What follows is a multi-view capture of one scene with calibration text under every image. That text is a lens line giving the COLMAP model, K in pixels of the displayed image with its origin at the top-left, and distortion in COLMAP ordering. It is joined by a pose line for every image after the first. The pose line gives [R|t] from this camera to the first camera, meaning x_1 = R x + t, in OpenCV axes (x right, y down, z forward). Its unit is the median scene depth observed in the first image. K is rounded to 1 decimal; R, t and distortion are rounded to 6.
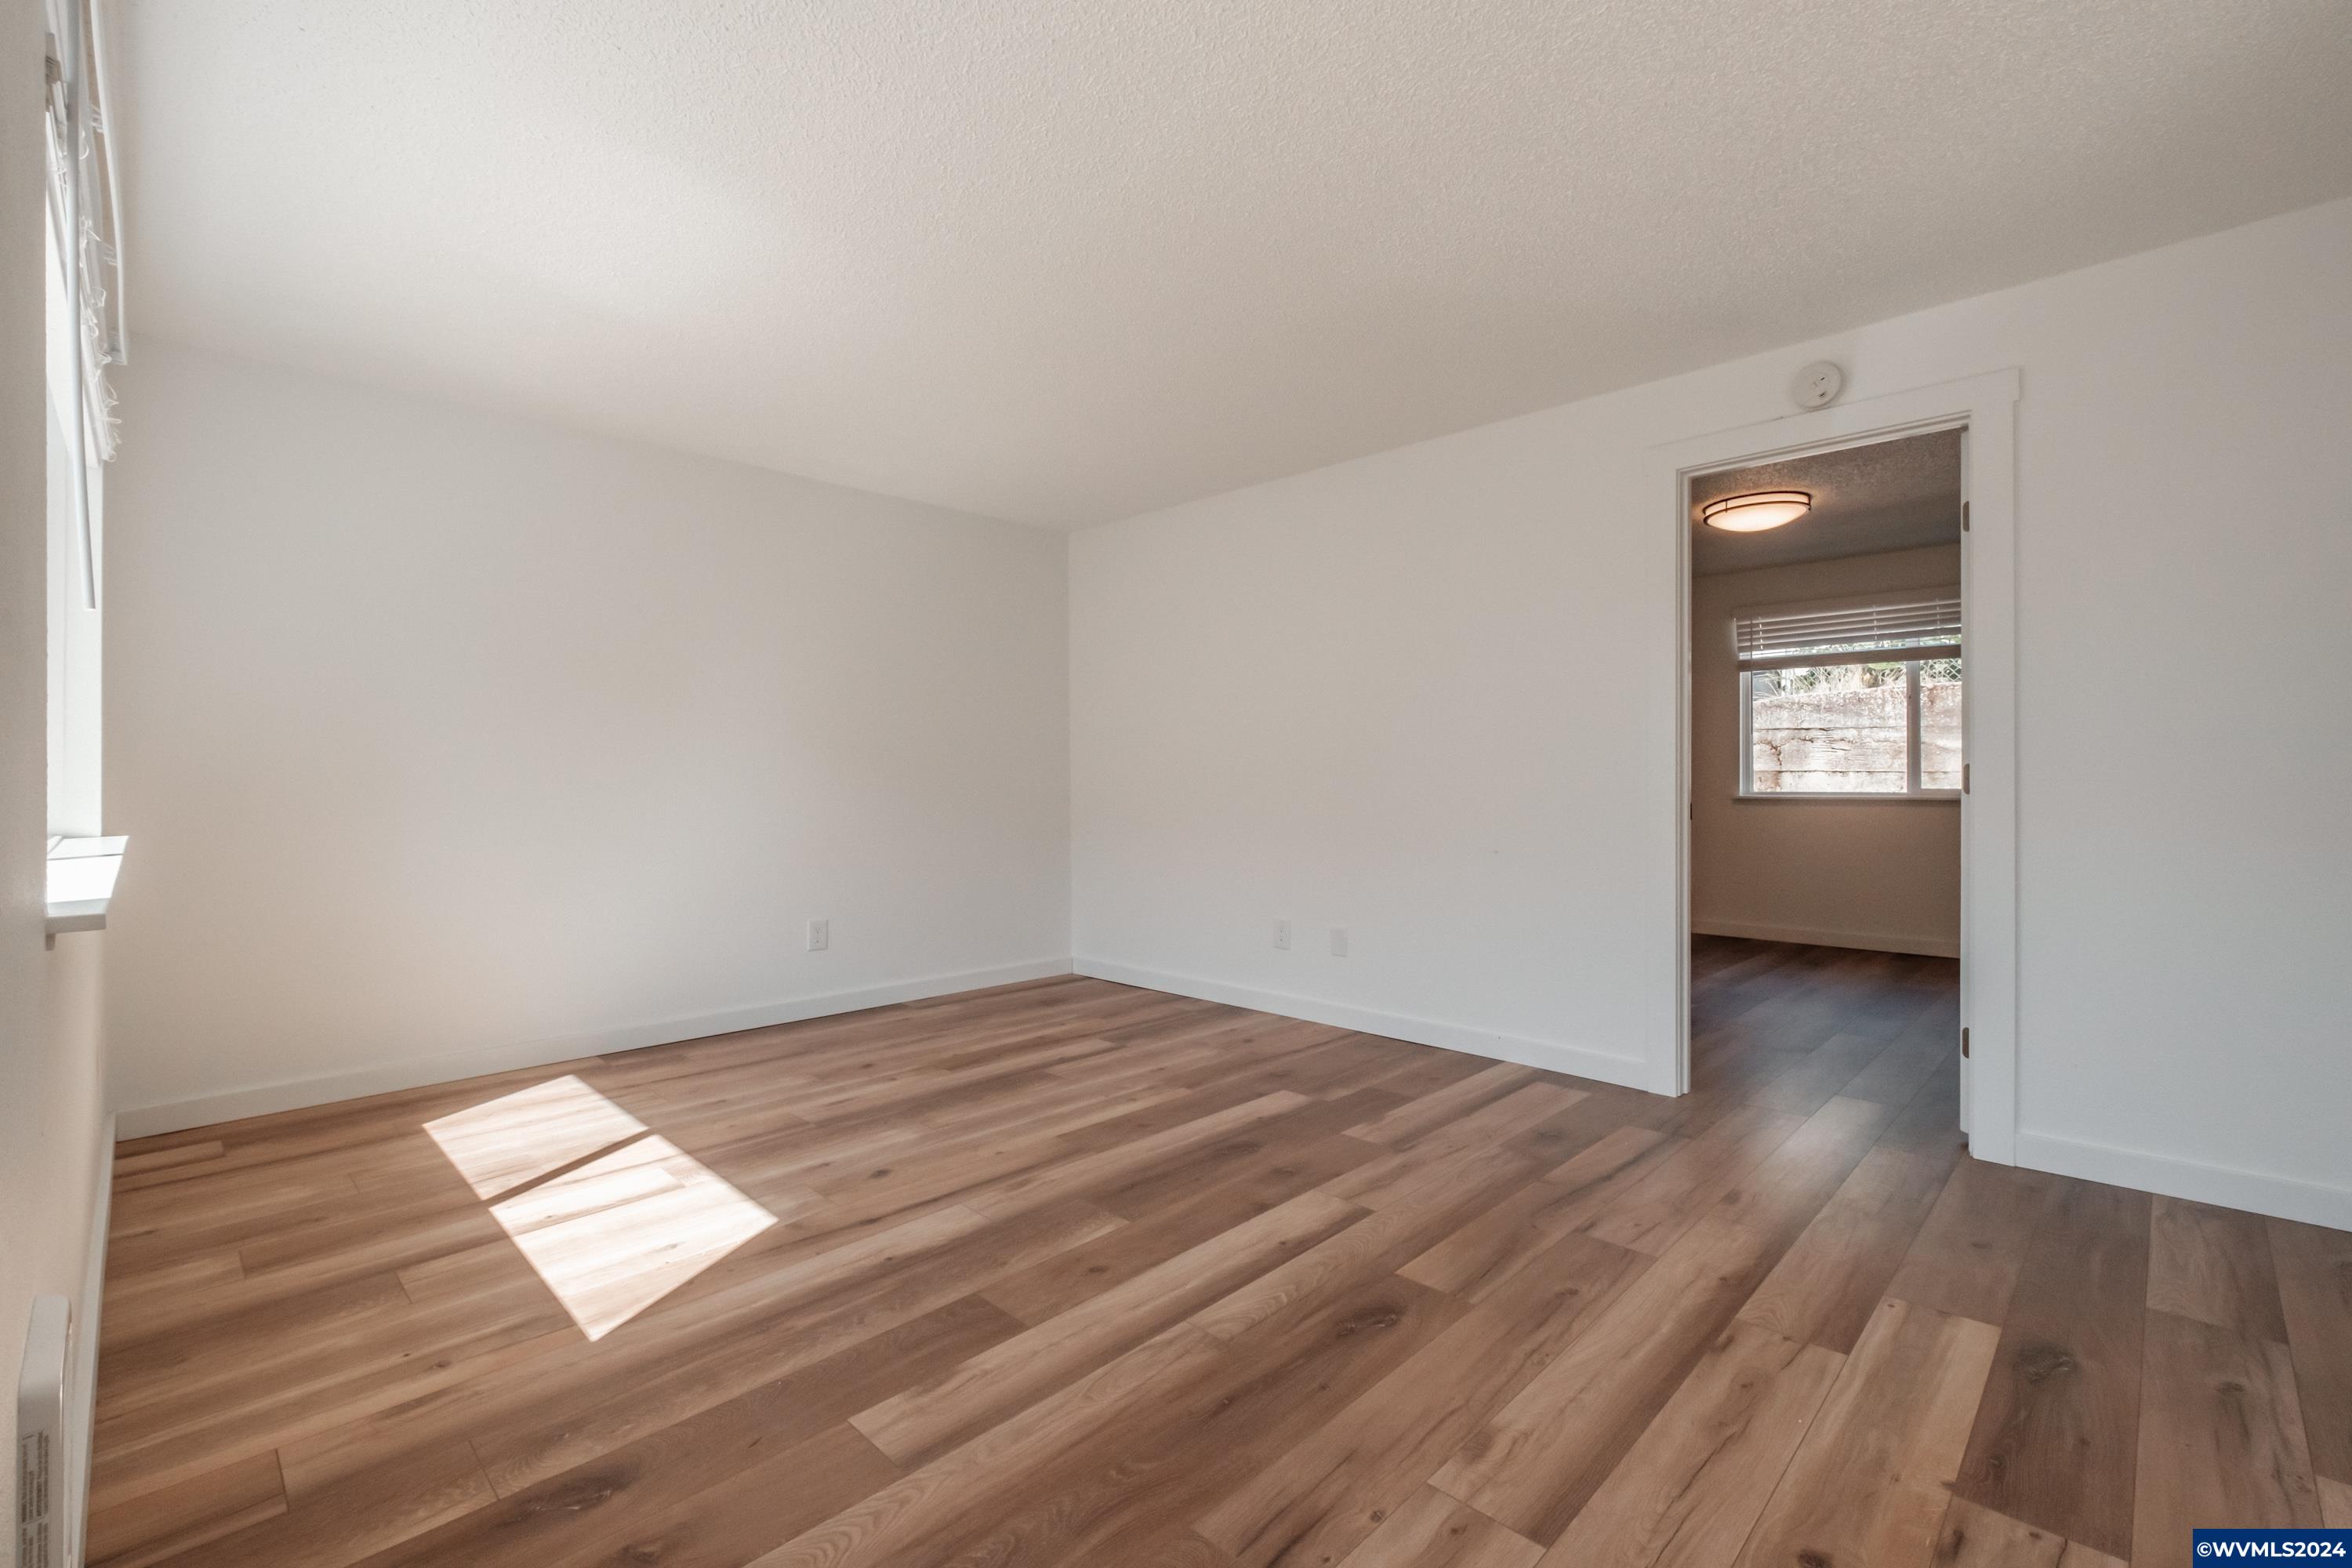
lens RADIAL K [[1024.8, 0, 1162.8], [0, 1024.8, 763.1], [0, 0, 1]] dist [-0.004271, -0.000051]
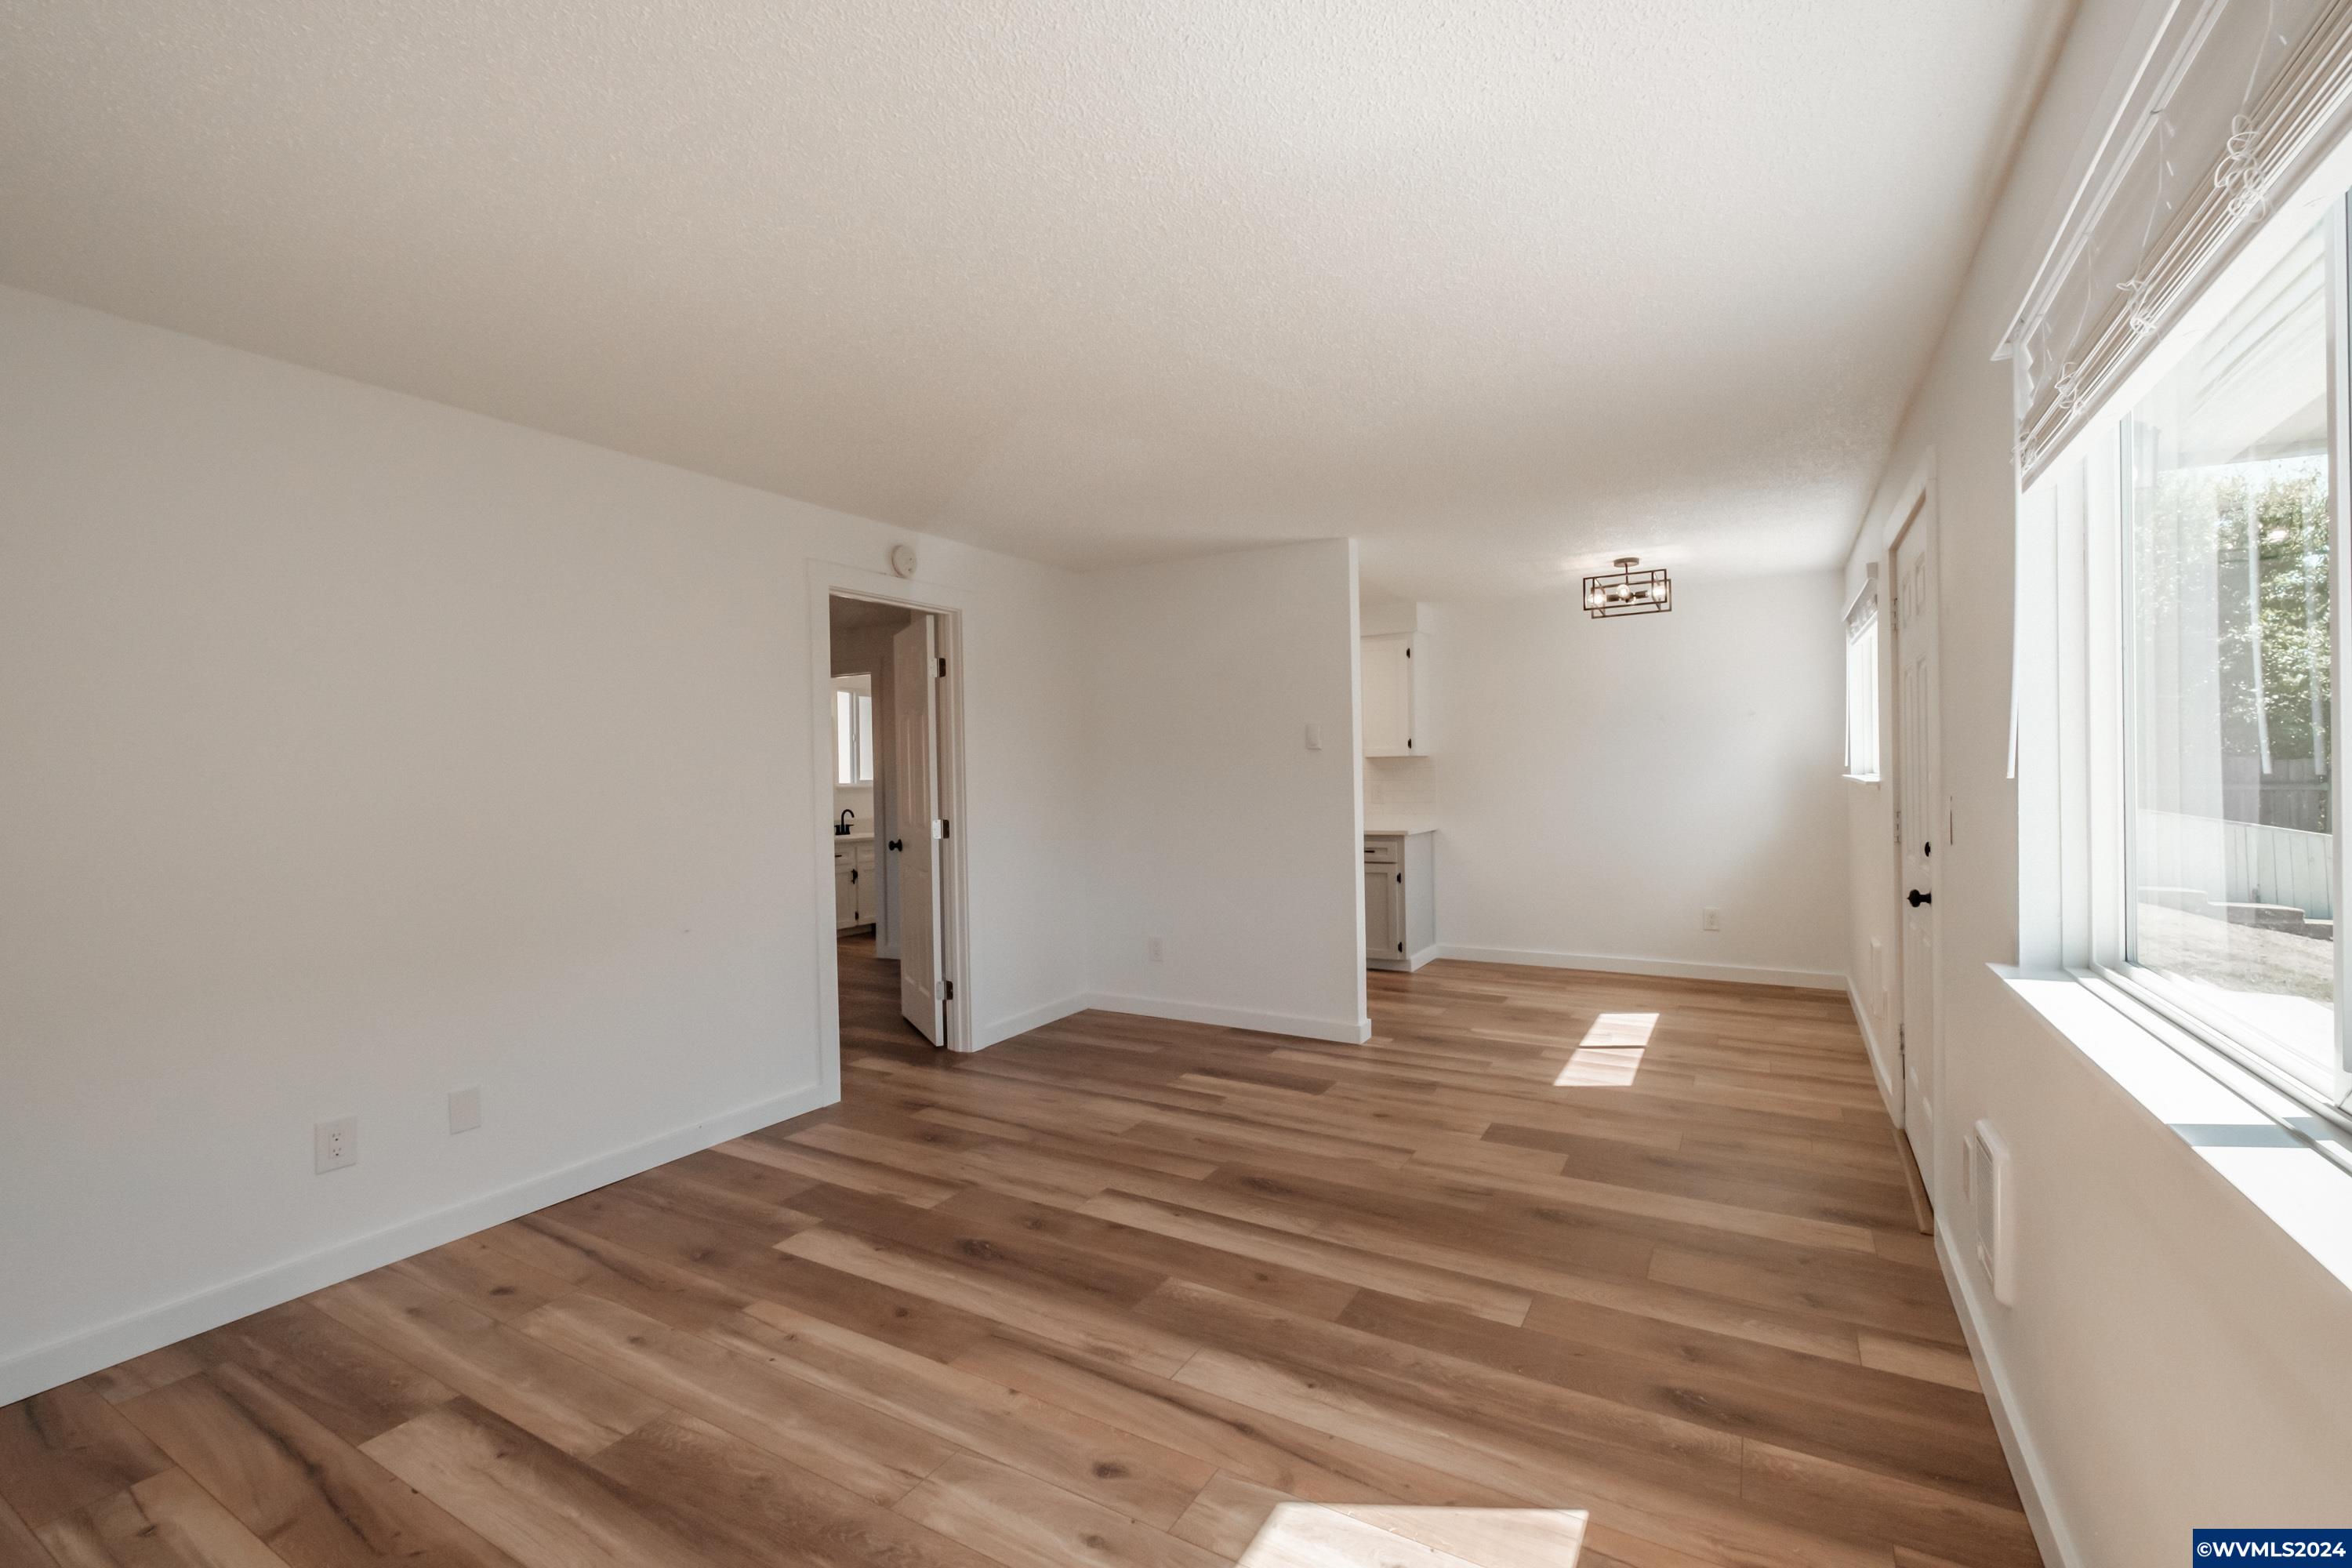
lens RADIAL K [[1024.8, 0, 1180.7], [0, 1024.8, 774.0], [0, 0, 1]] dist [-0.004271, -0.000051]
pose [[-0.262088, 0.004324, 0.965034, -0.960401], [0.006125, 0.999977, -0.002817, -0.070323], [-0.965025, 0.005172, -0.262109, 1.129820]]
